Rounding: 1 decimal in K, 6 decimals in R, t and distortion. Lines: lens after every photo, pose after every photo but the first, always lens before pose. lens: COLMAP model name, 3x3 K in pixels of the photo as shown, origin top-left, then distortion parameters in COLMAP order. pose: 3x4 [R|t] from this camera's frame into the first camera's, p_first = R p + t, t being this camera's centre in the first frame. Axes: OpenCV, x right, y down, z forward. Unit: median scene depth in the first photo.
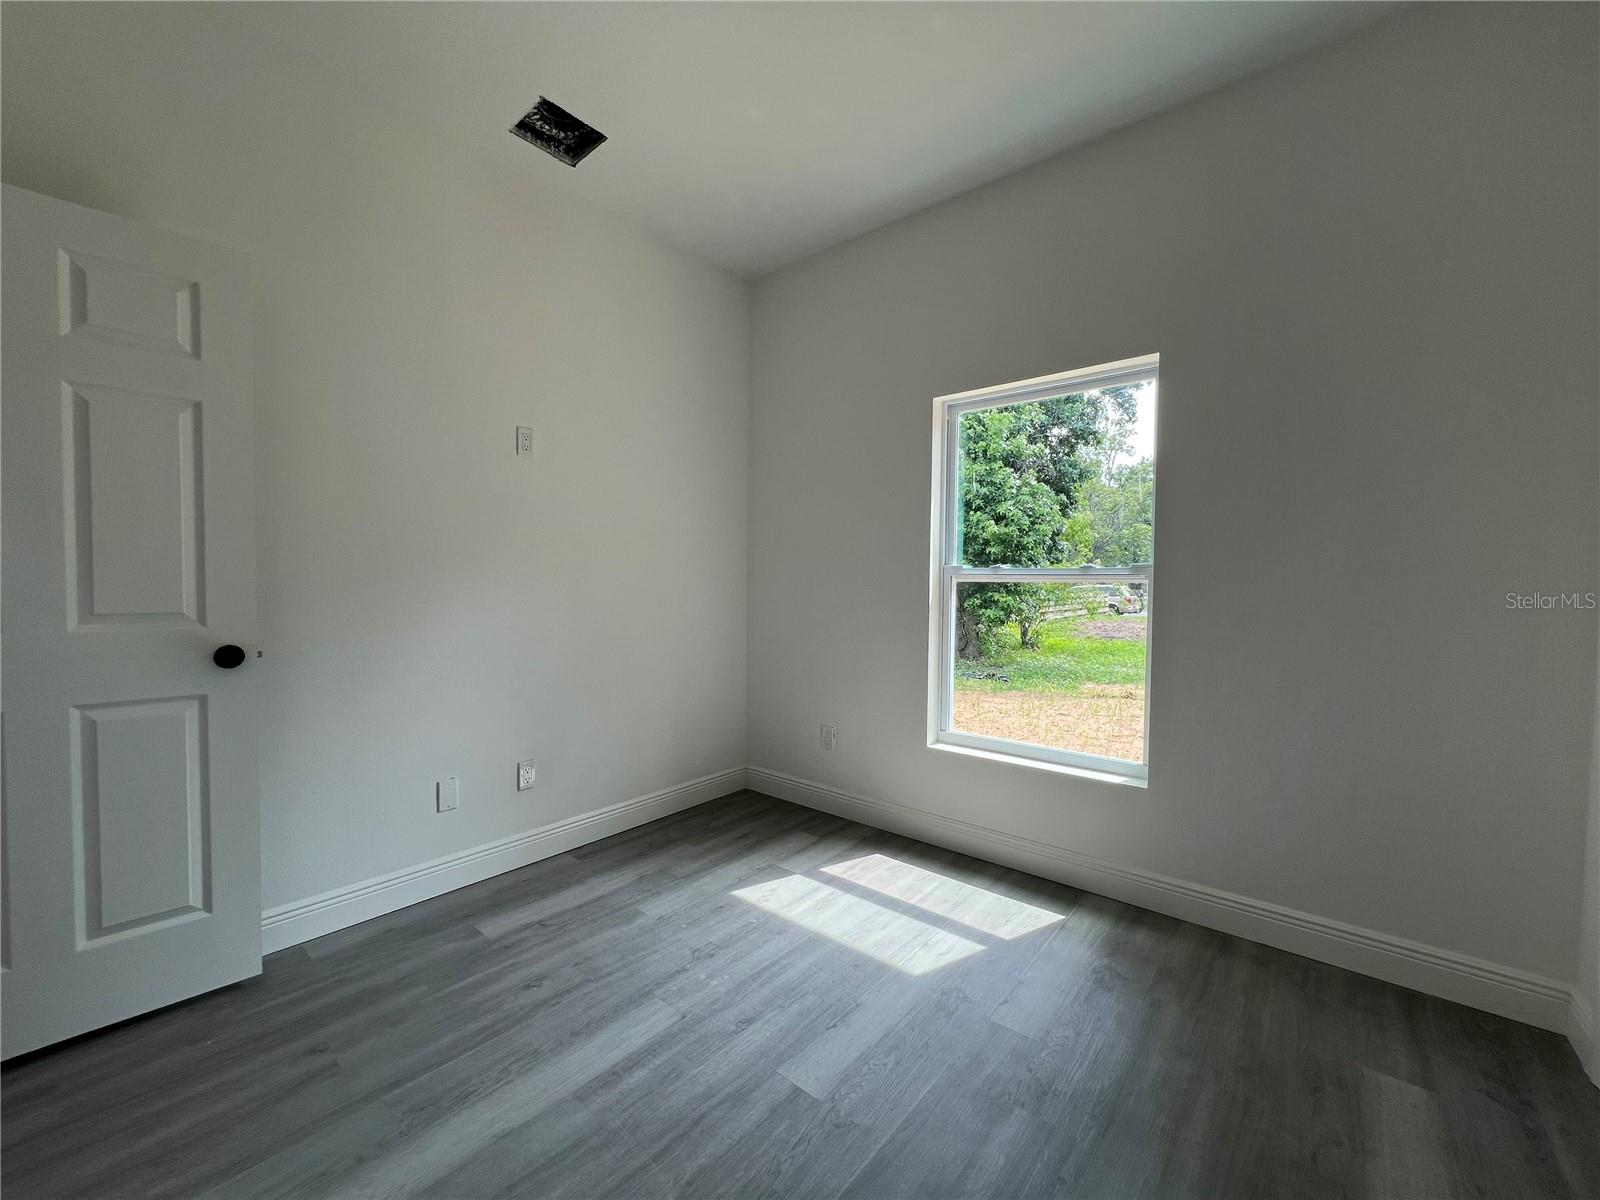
lens RADIAL K [[638.3, 0, 791.3], [0, 638.3, 604.9], [0, 0, 1]] dist [-0.002306, 0.000822]
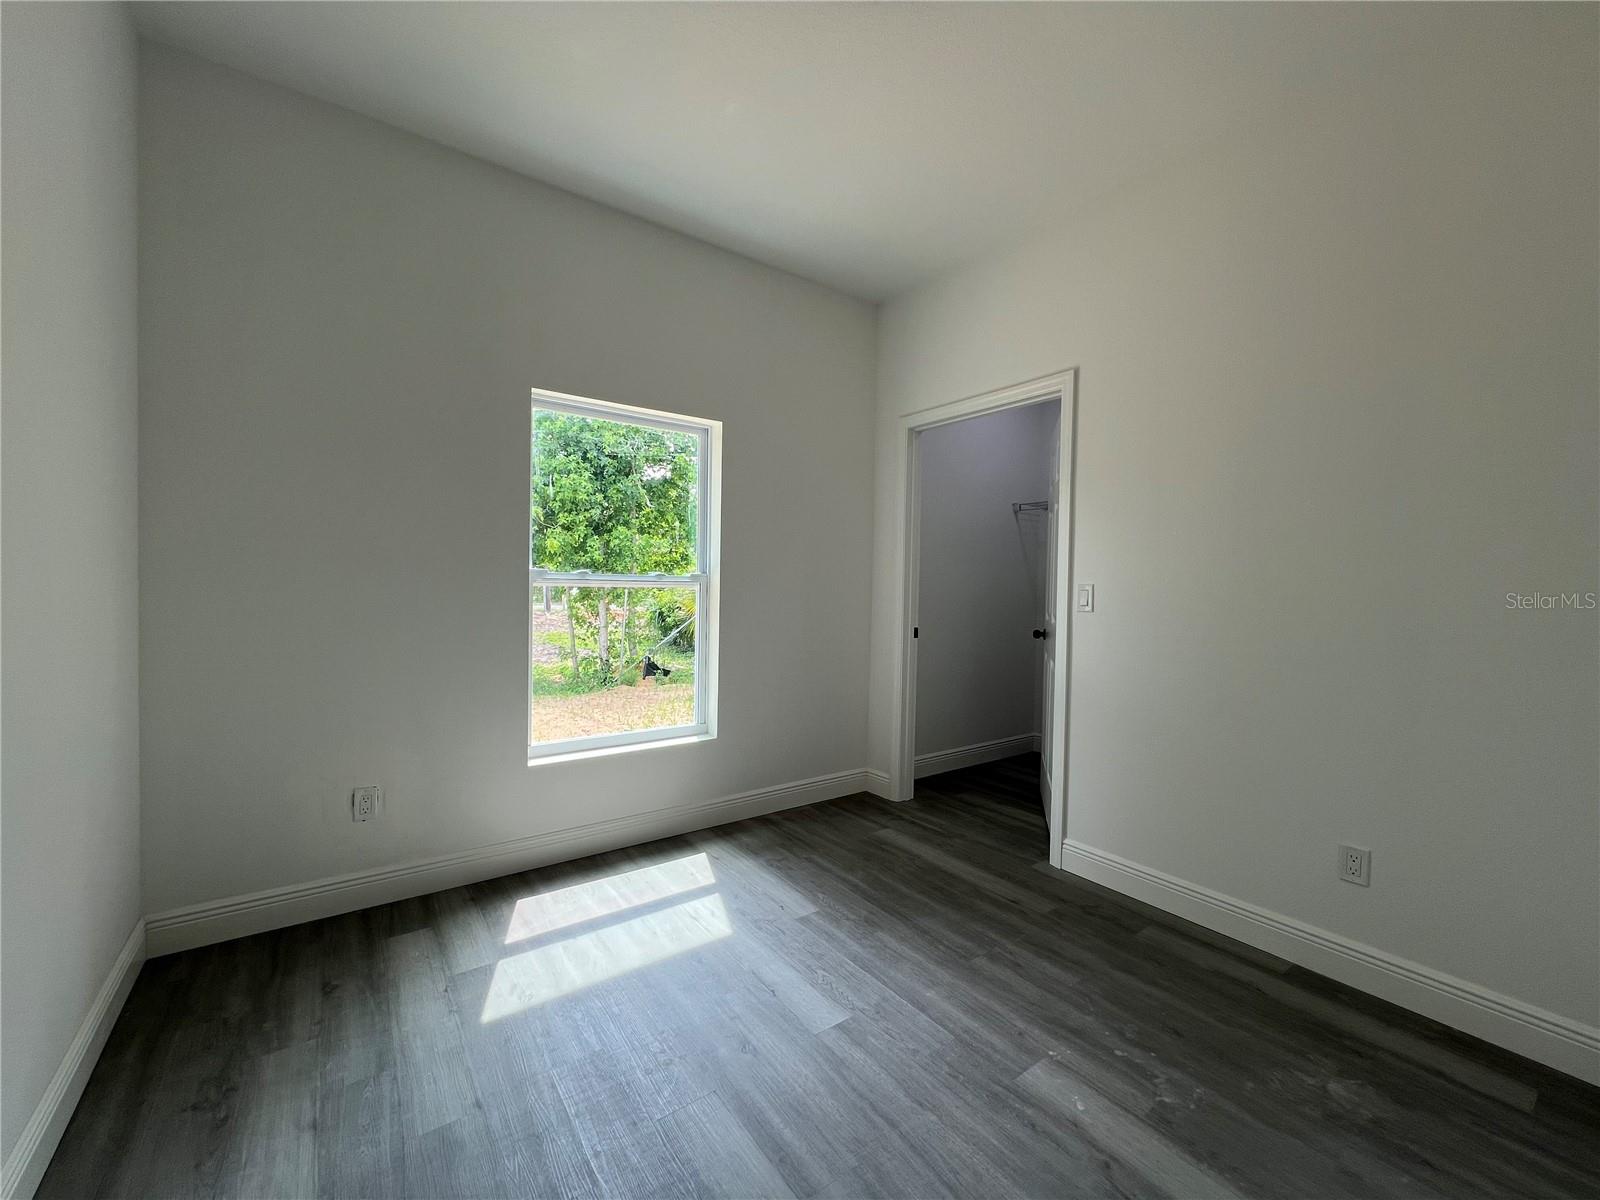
lens RADIAL K [[638.3, 0, 799.1], [0, 638.3, 607.8], [0, 0, 1]] dist [-0.002306, 0.000822]
pose [[0.239105, -0.038523, 0.970229, -0.697734], [0.023414, 0.999151, 0.033901, -0.033034], [-0.970711, 0.014611, 0.239804, 0.482933]]
